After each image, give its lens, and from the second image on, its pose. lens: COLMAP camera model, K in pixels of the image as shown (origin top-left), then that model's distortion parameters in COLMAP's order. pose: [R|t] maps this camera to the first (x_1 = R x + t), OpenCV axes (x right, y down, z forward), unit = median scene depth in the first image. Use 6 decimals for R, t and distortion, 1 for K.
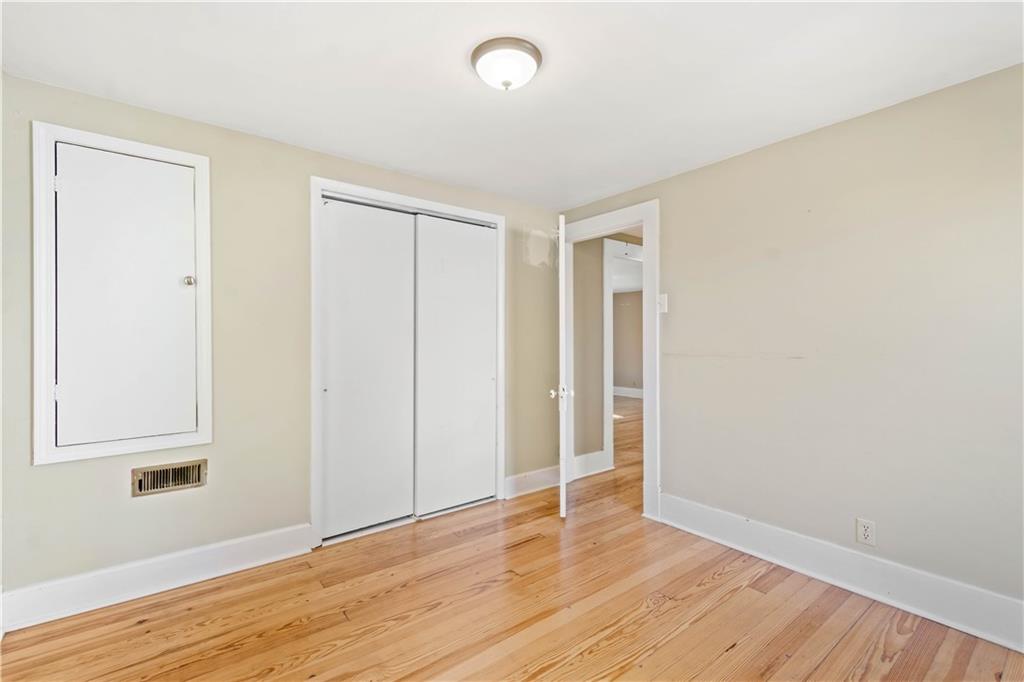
lens RADIAL K [[452.6, 0, 512.3], [0, 452.6, 337.8], [0, 0, 1]] dist [0.008233, -0.002644]
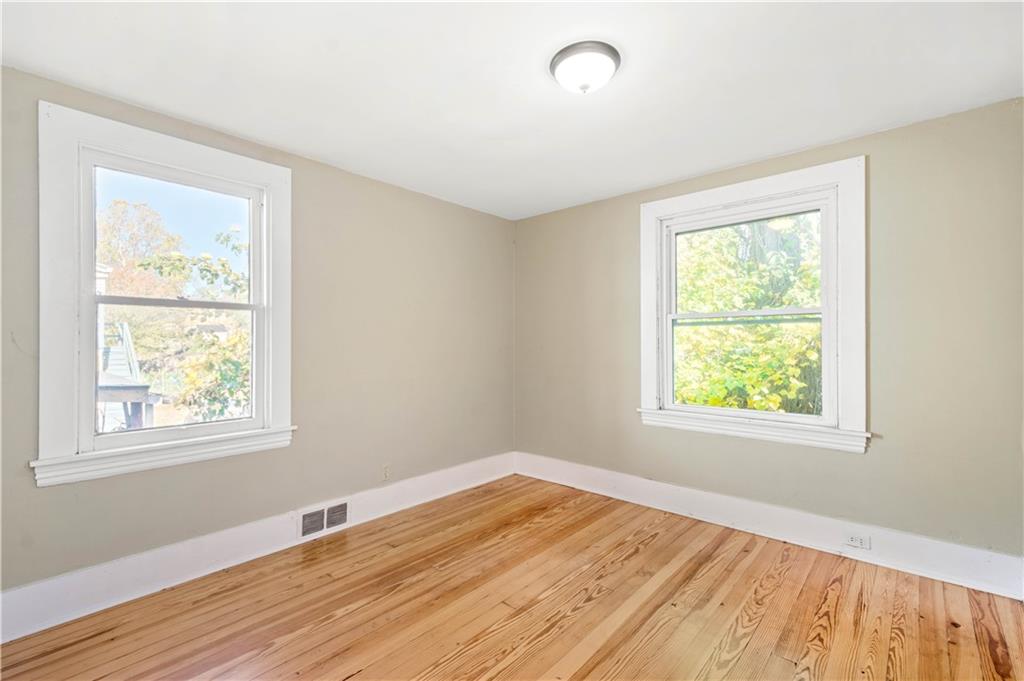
lens RADIAL K [[452.6, 0, 517.1], [0, 452.6, 340.3], [0, 0, 1]] dist [0.008233, -0.002644]
pose [[-0.980780, -0.001165, -0.195116, 0.331186], [-0.000128, 0.999986, -0.005327, 0.016049], [0.195119, -0.005200, -0.980766, 1.932493]]
